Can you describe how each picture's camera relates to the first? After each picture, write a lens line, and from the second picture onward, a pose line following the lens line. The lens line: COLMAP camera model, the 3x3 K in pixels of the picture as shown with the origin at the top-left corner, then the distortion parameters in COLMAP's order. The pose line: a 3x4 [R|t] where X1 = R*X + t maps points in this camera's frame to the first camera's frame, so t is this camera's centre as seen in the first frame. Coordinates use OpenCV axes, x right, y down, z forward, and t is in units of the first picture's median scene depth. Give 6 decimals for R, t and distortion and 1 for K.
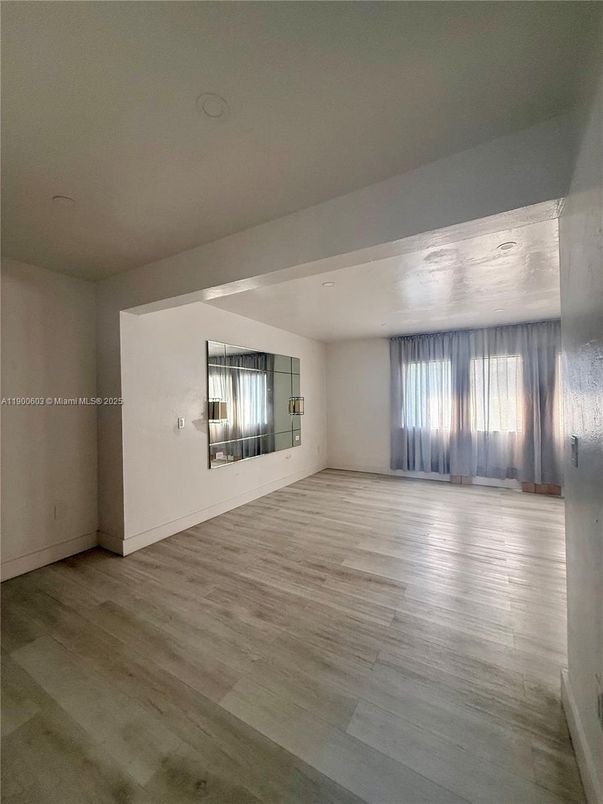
lens RADIAL K [[319.4, 0, 301.5], [0, 319.4, 402.0], [0, 0, 1]] dist [0.000413, 0.000082]
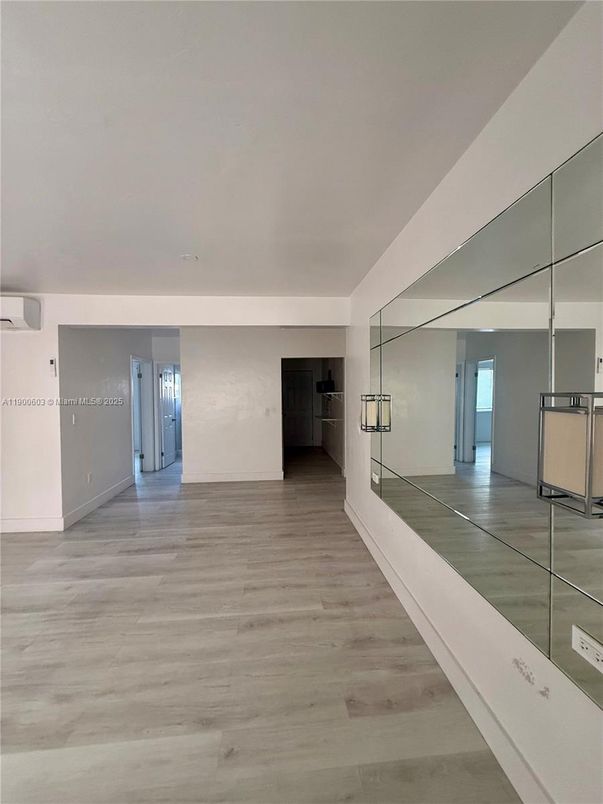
lens RADIAL K [[319.4, 0, 301.5], [0, 319.4, 402.0], [0, 0, 1]] dist [0.000413, 0.000082]
pose [[-0.814711, 0.033377, -0.578906, 0.325265], [0.011519, 0.999077, 0.041392, -0.034685], [0.579753, 0.027054, -0.814343, 1.766081]]
